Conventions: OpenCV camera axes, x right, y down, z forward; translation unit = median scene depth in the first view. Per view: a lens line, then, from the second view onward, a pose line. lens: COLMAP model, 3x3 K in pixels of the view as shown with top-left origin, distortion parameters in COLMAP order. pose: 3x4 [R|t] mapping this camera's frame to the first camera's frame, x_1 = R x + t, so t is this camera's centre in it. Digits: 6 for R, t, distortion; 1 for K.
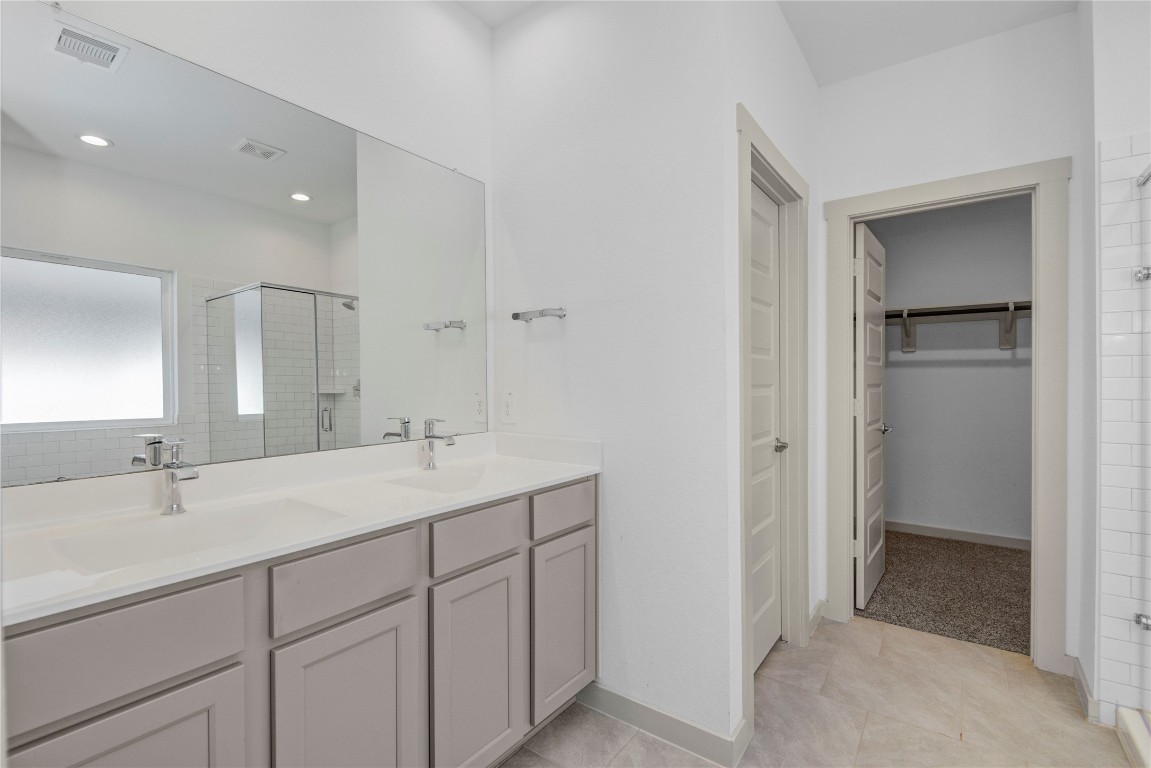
lens RADIAL K [[522.4, 0, 570.0], [0, 522.4, 380.3], [0, 0, 1]] dist [-0.001153, -0.000503]
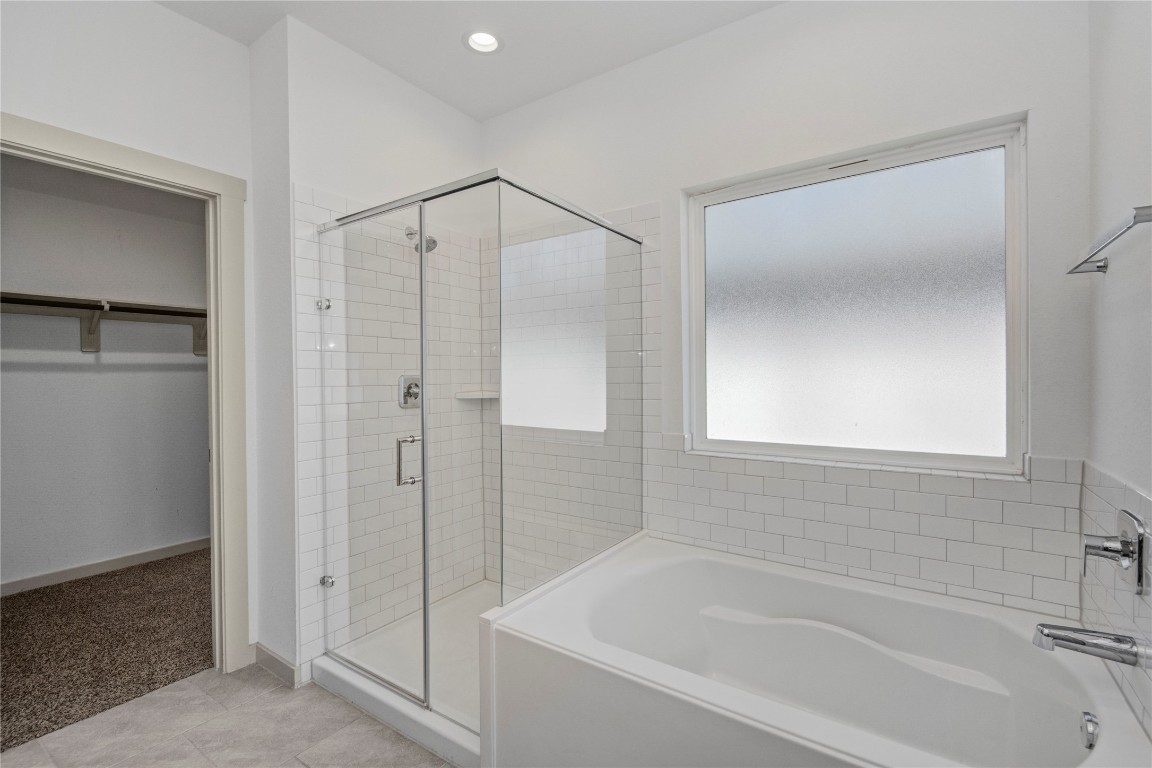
lens RADIAL K [[522.9, 0, 581.2], [0, 522.9, 382.6], [0, 0, 1]] dist [-0.001153, -0.000503]
pose [[-0.033488, -0.009064, 0.999398, -0.136168], [0.006704, 0.999934, 0.009293, -0.018738], [-0.999417, 0.007012, -0.033425, 0.338716]]
